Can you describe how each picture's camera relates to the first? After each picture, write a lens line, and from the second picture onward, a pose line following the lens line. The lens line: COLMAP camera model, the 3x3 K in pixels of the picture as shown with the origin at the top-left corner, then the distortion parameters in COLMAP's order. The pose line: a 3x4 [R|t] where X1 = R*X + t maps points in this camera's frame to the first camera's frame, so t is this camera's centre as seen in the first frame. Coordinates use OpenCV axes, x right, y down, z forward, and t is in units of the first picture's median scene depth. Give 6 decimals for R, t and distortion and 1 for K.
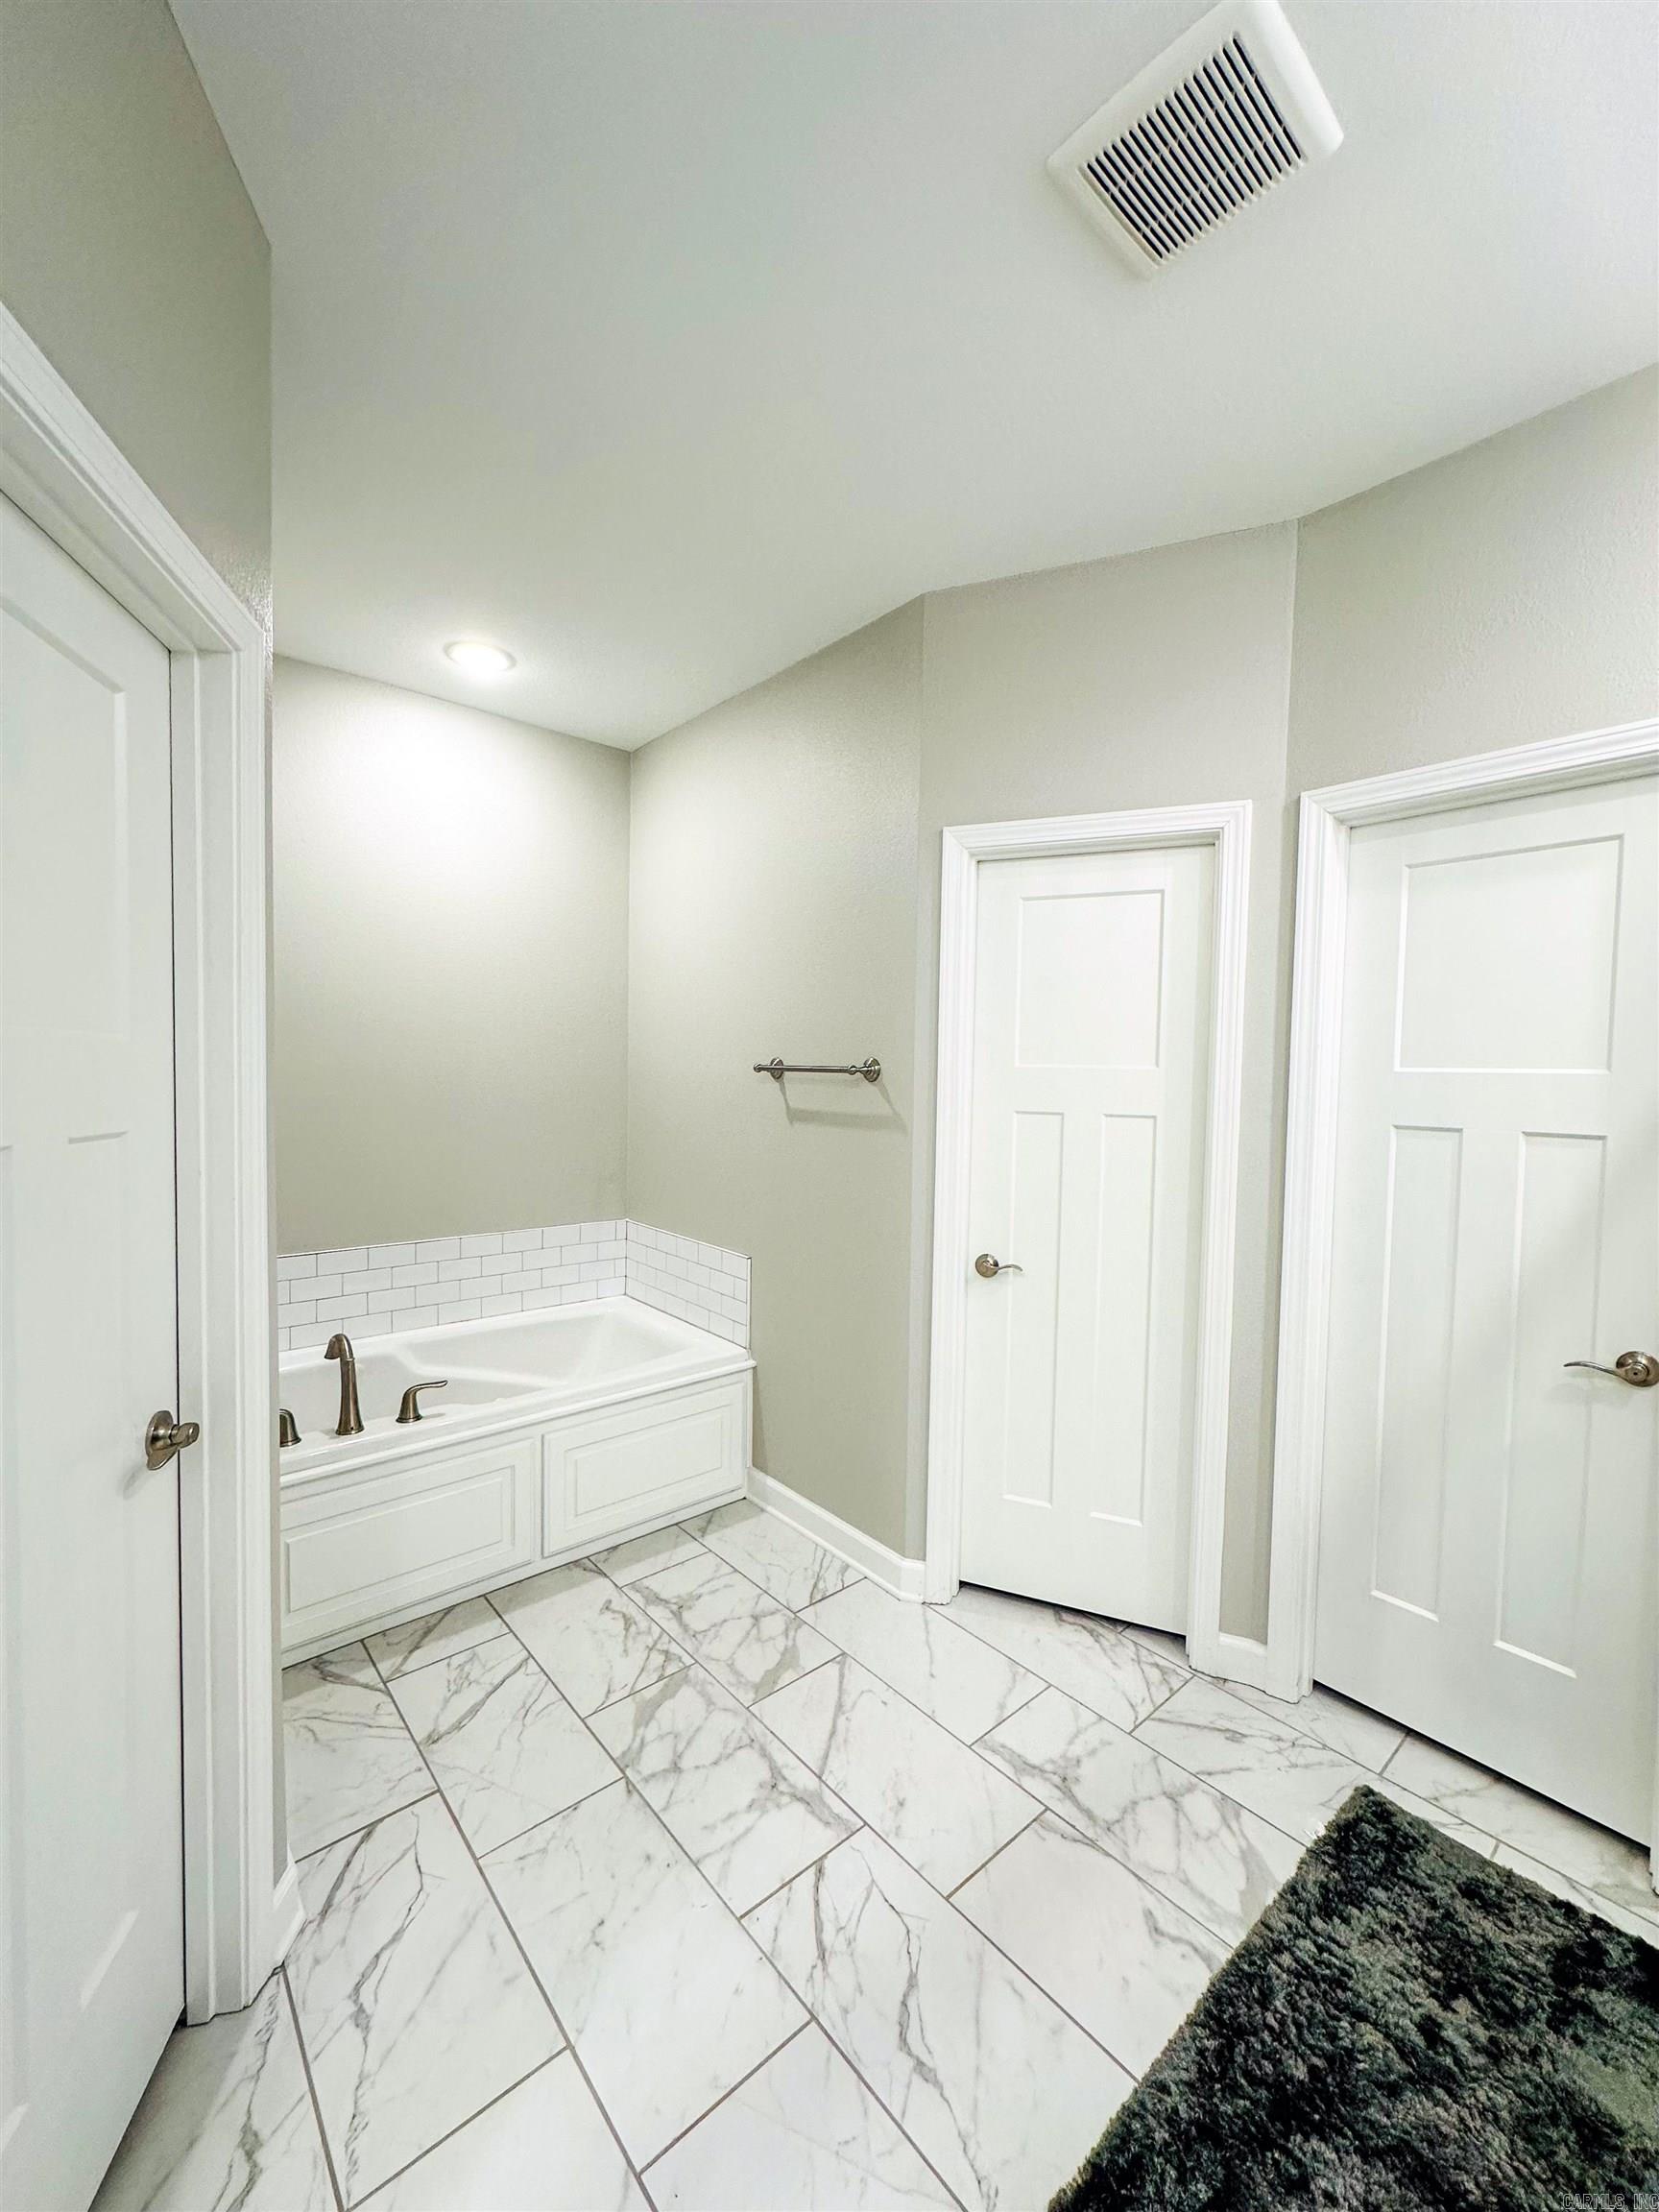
lens RADIAL K [[882.1, 0, 823.5], [0, 882.1, 1116.2], [0, 0, 1]] dist [0.001910, 0.000915]
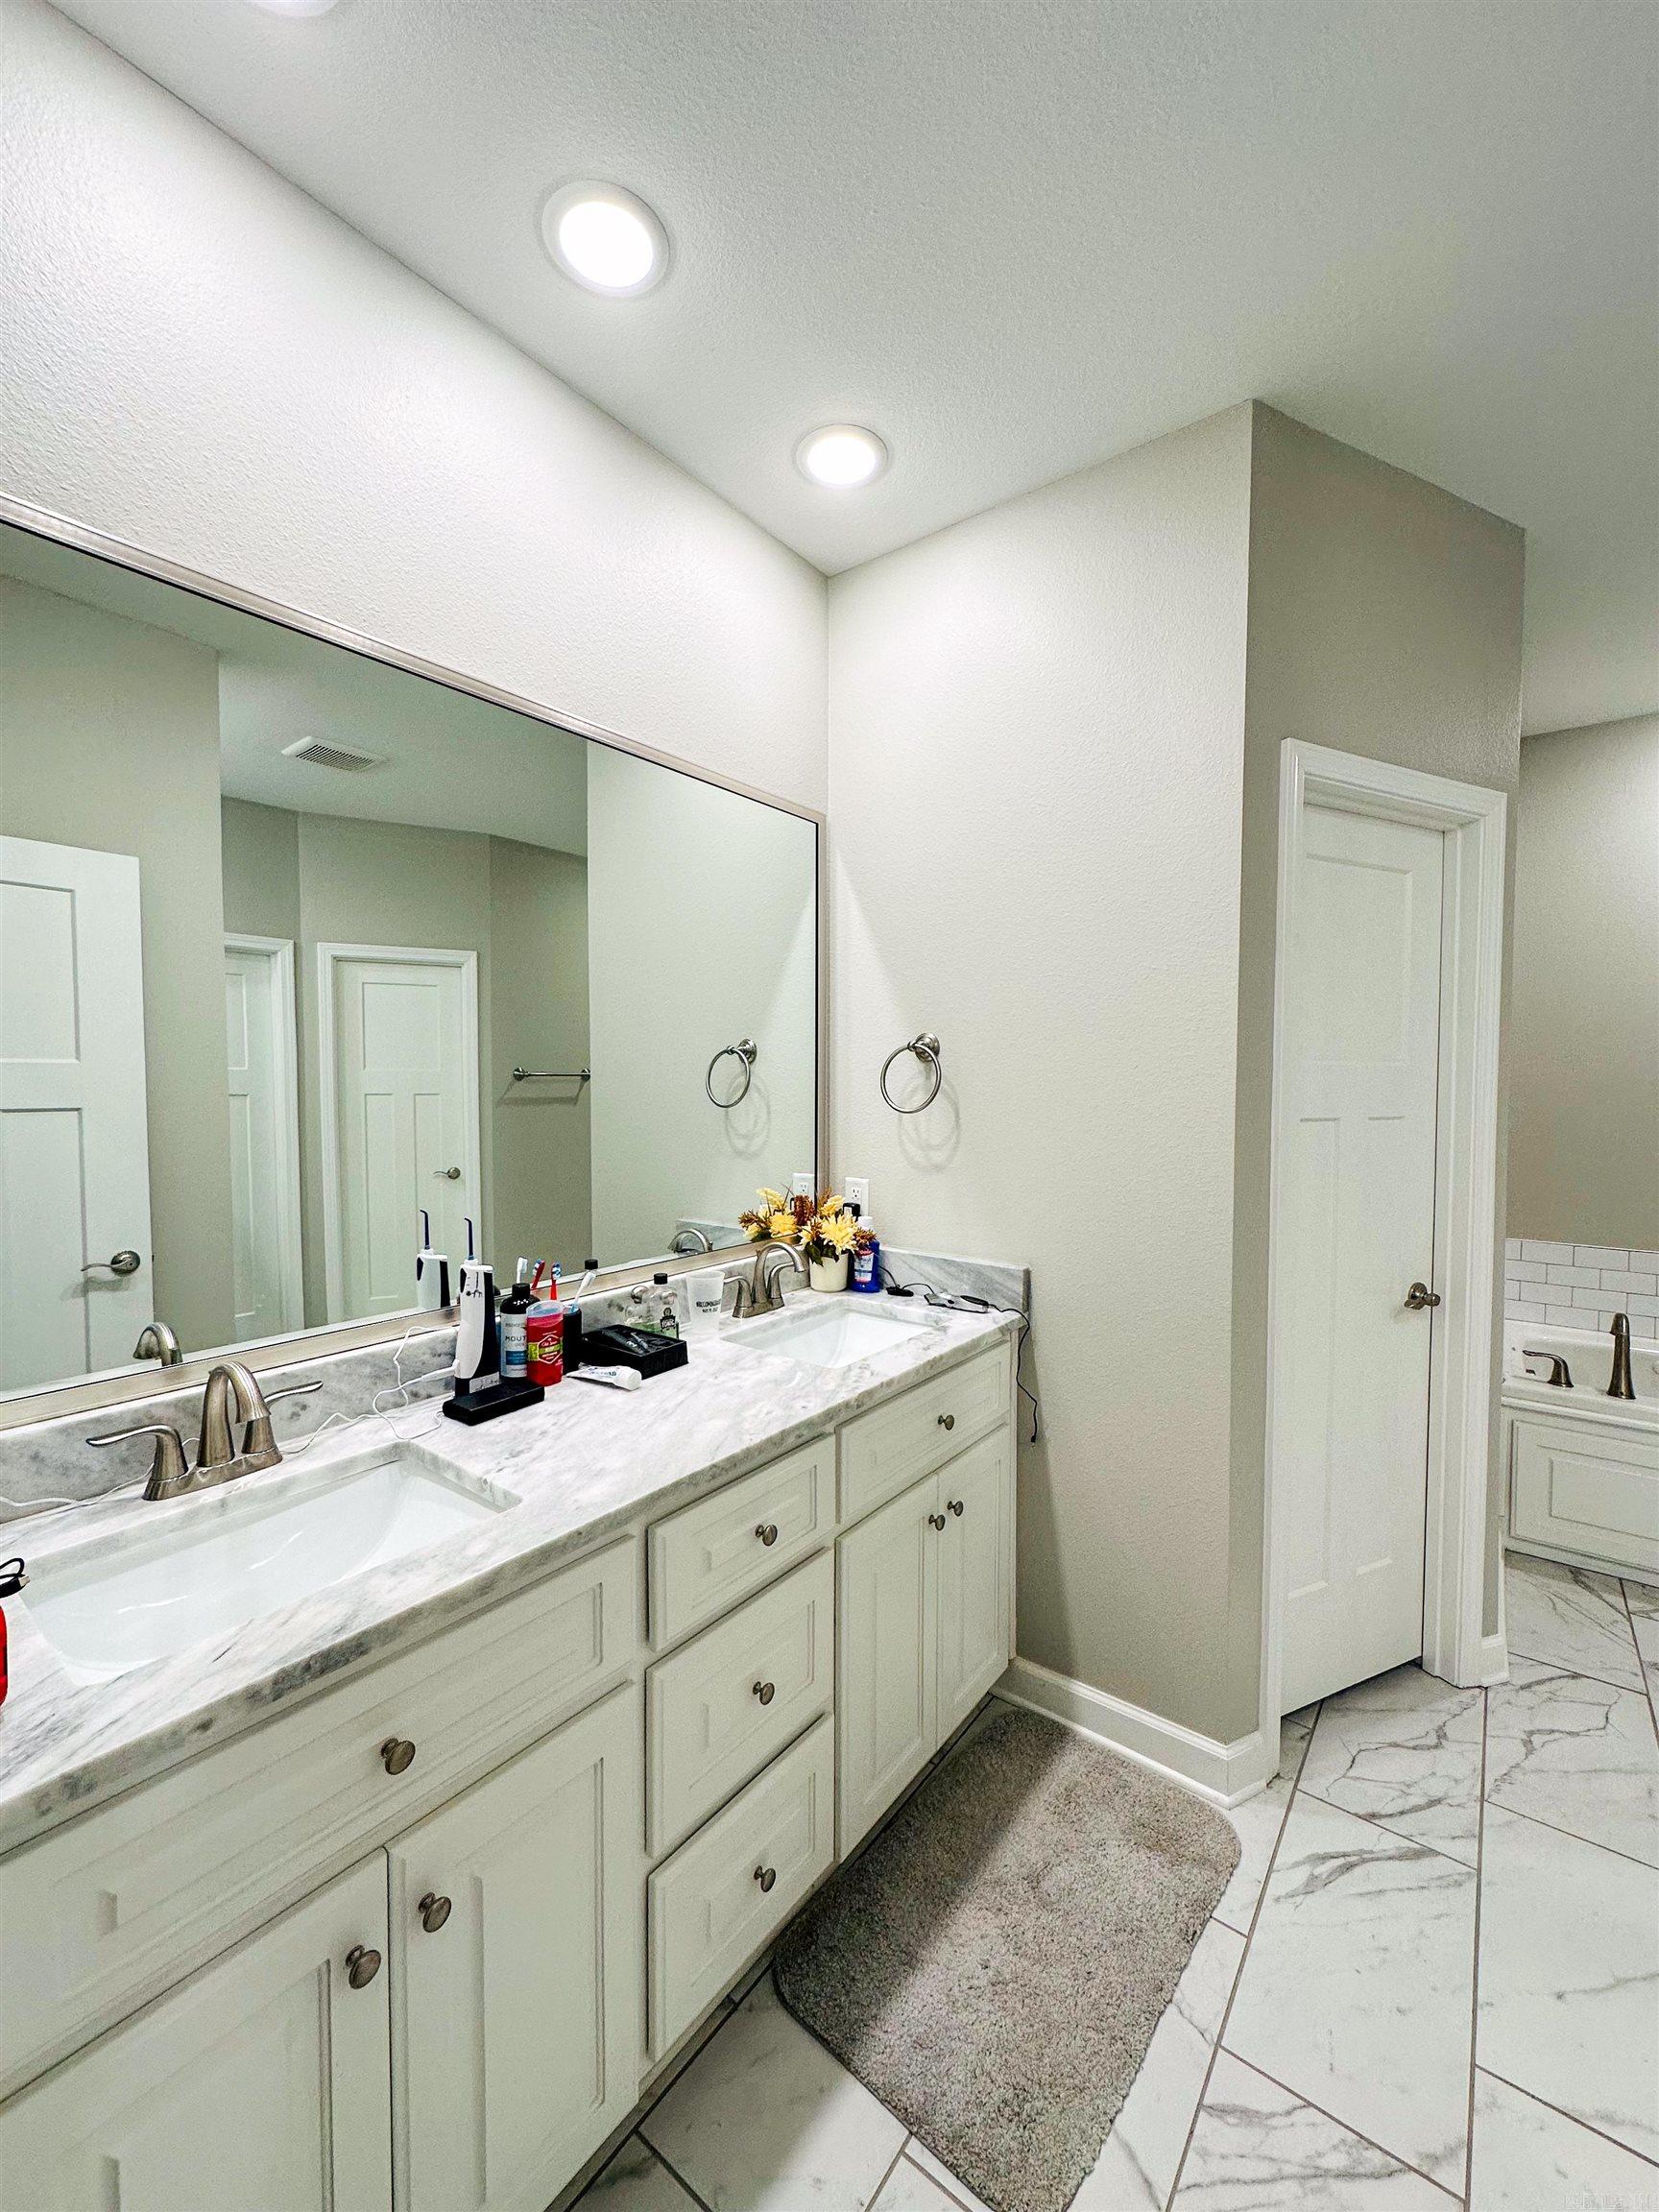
lens RADIAL K [[882.1, 0, 834.3], [0, 882.1, 1112.2], [0, 0, 1]] dist [0.001910, 0.000915]
pose [[0.207783, 0.015404, -0.978054, 0.578870], [-0.045286, 0.998955, 0.006112, 0.043041], [0.977126, 0.043022, 0.208263, -0.399231]]
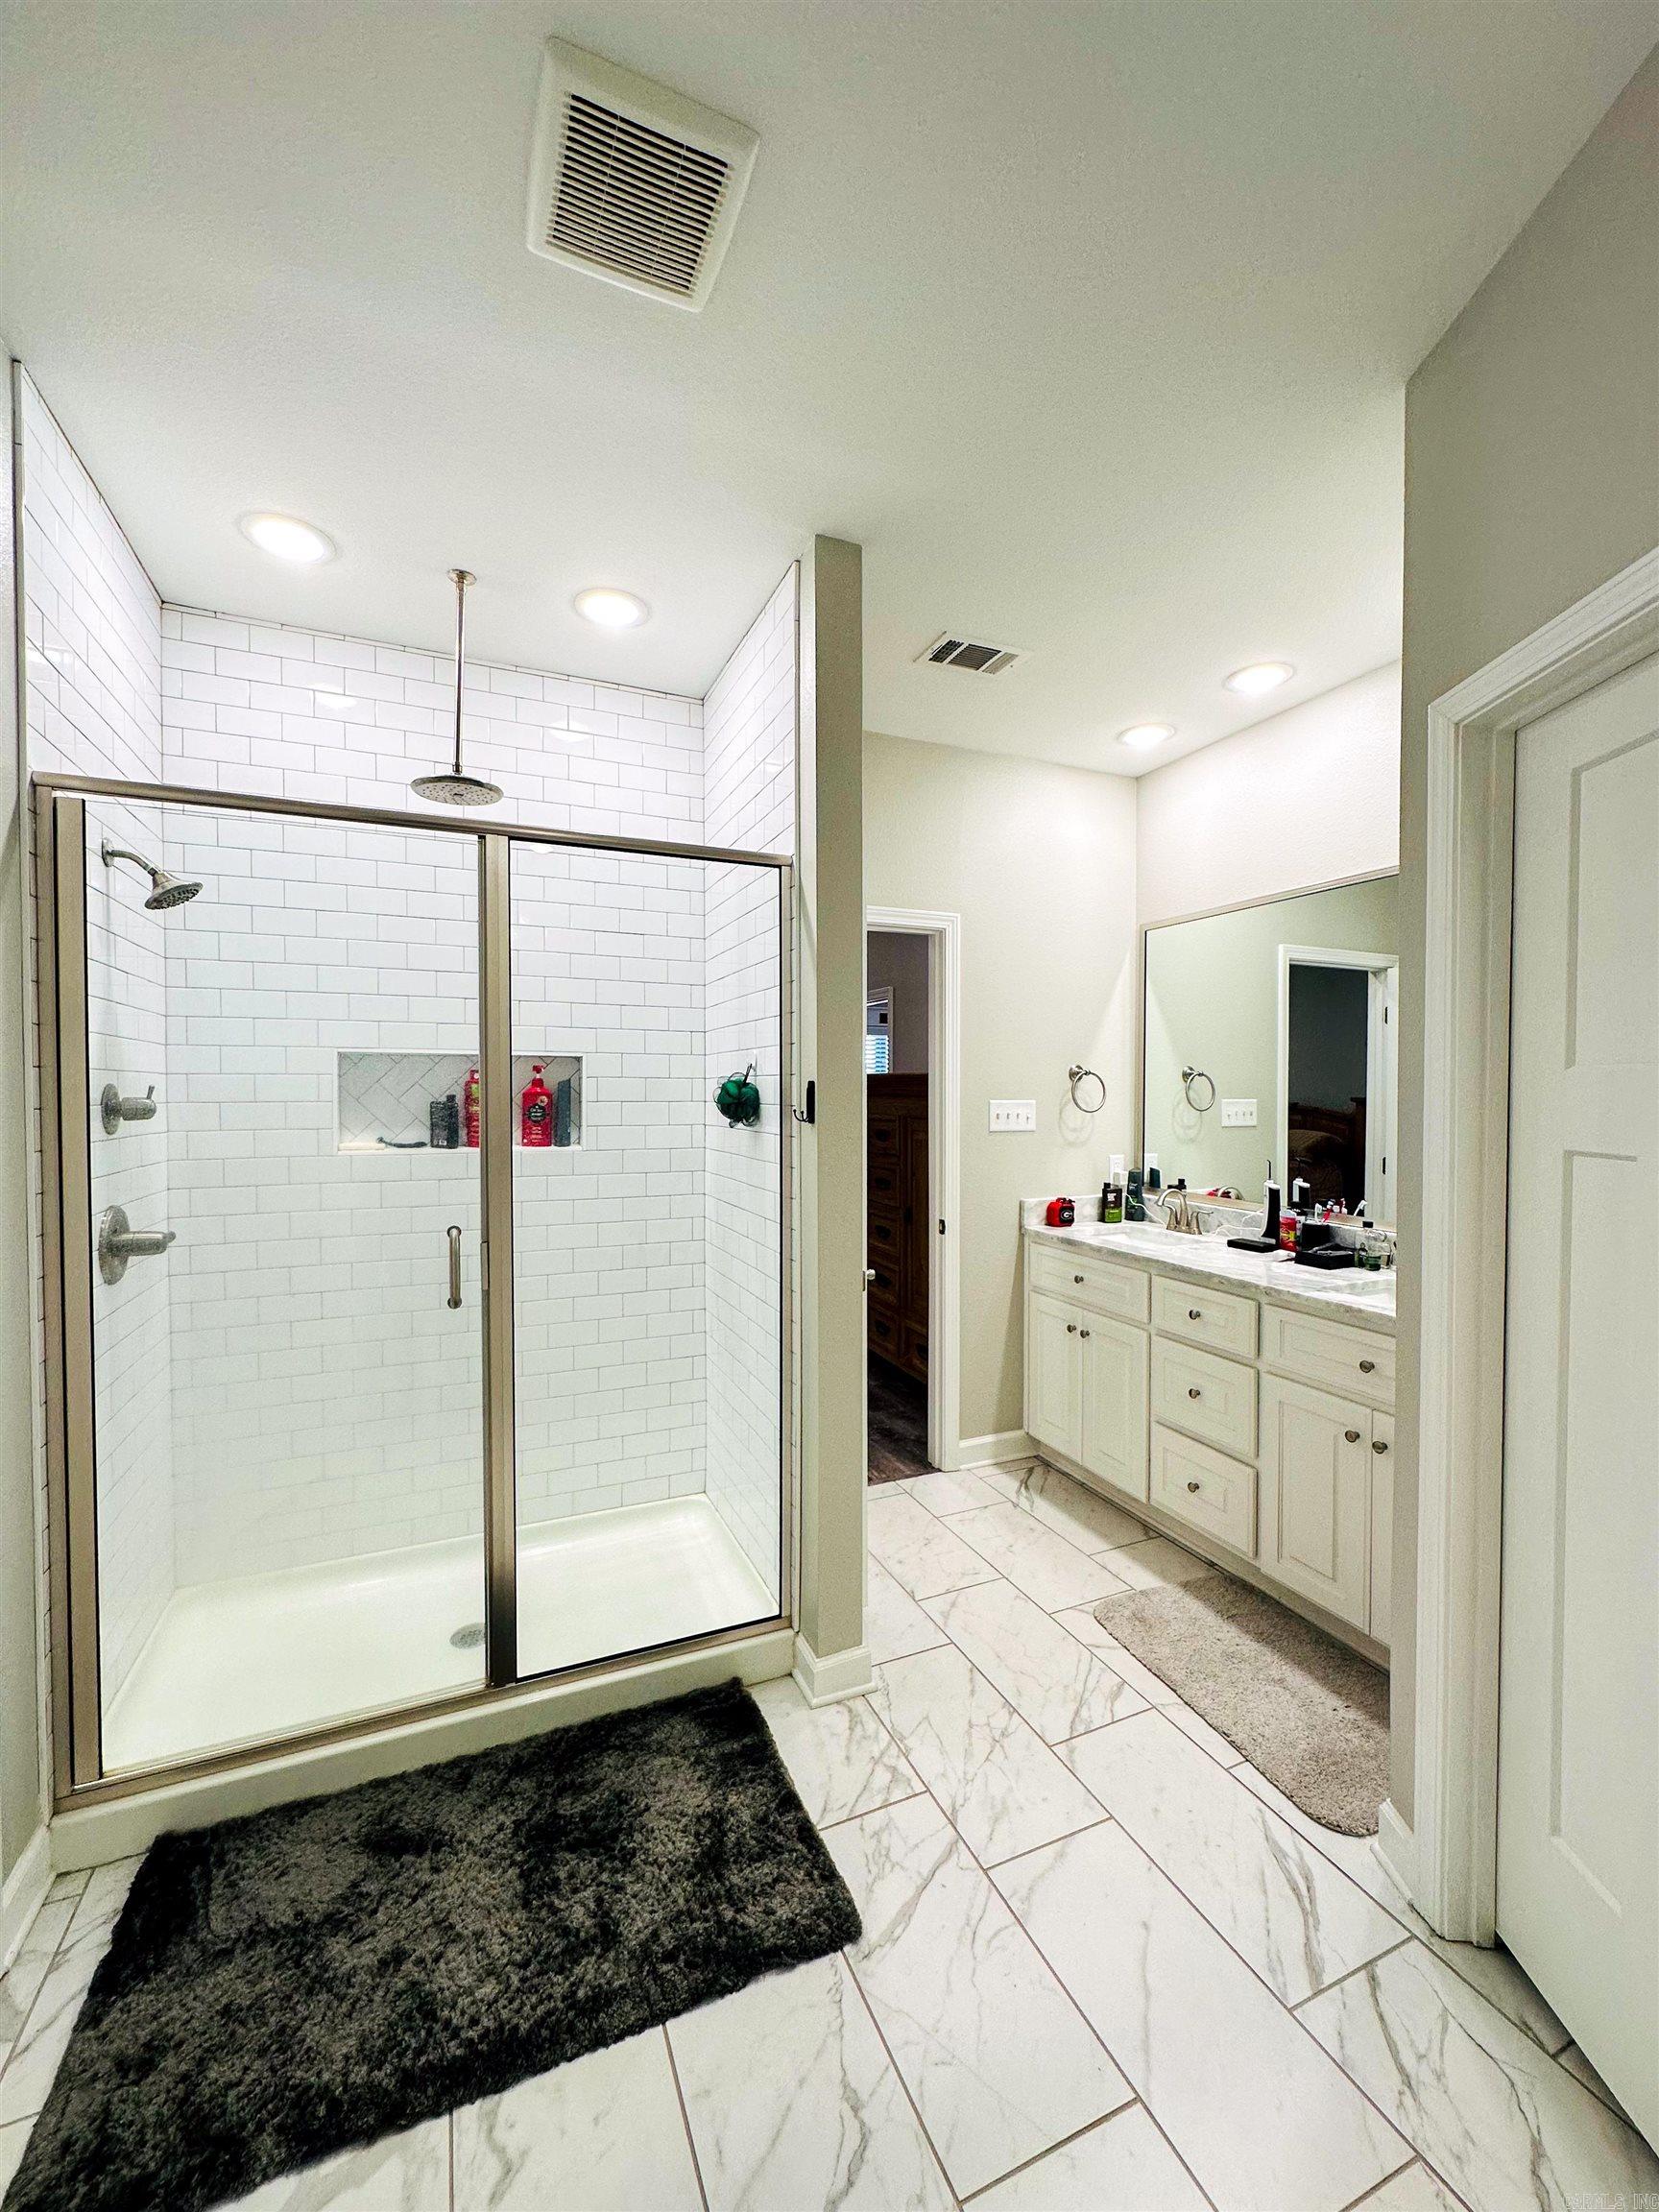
lens RADIAL K [[882.1, 0, 832.5], [0, 882.1, 1102.7], [0, 0, 1]] dist [0.001910, 0.000915]
pose [[-0.956863, -0.023064, 0.289622, -0.109747], [-0.002204, 0.997392, 0.072145, -0.087432], [-0.290530, 0.068395, -0.954418, 1.665255]]
